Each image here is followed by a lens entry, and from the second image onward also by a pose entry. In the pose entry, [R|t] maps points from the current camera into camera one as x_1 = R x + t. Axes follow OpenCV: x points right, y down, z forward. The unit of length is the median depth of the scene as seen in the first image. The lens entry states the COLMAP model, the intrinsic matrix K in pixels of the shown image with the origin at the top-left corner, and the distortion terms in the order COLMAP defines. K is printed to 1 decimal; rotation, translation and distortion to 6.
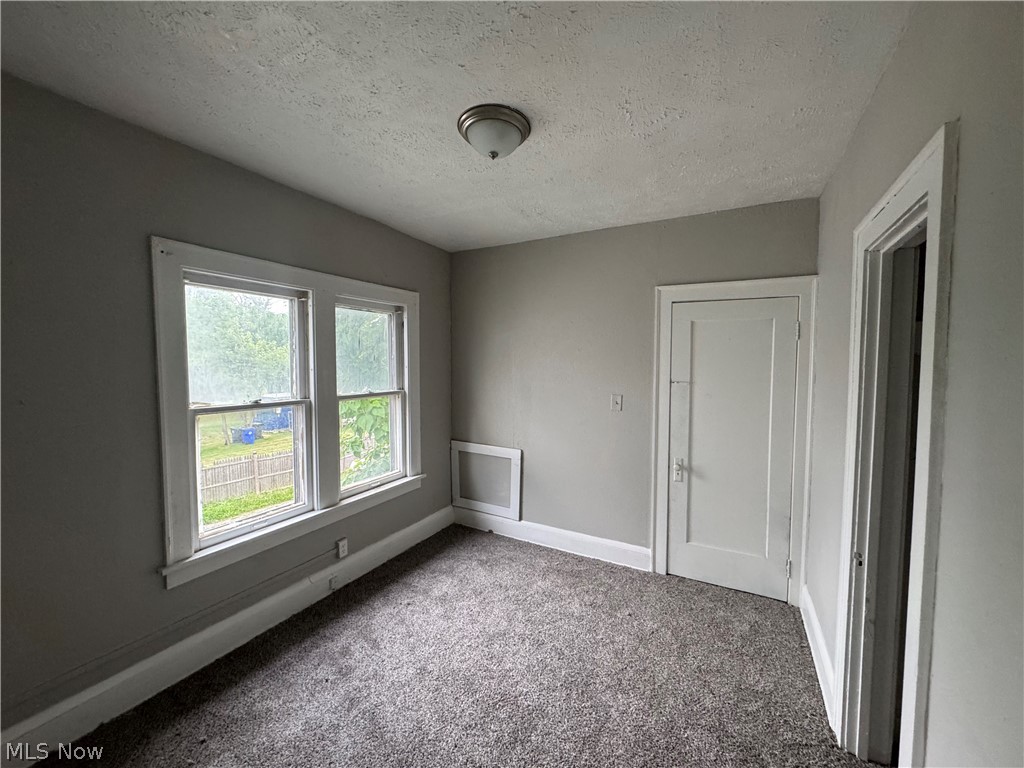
lens RADIAL K [[410.6, 0, 513.2], [0, 410.6, 382.1], [0, 0, 1]] dist [-0.001549, 0.000138]
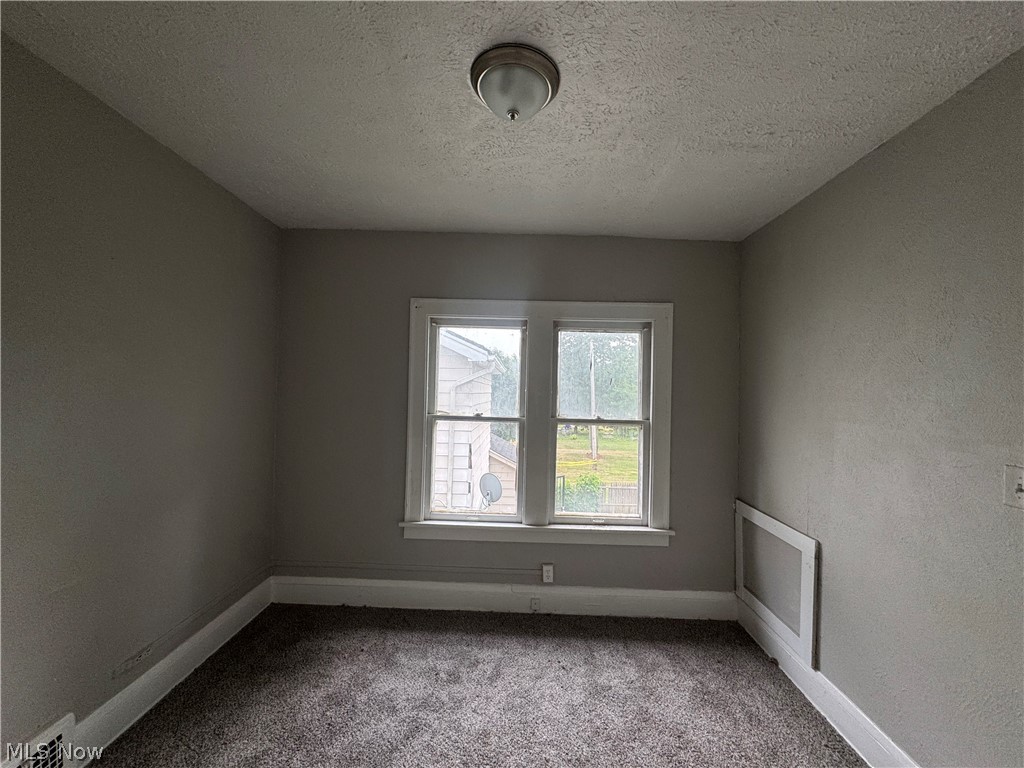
lens RADIAL K [[410.6, 0, 513.2], [0, 410.6, 382.1], [0, 0, 1]] dist [-0.001549, 0.000138]
pose [[0.456056, -0.012995, -0.889856, 0.412029], [-0.072069, 0.996070, -0.051482, 0.004731], [0.887028, 0.087610, 0.453328, 0.424815]]
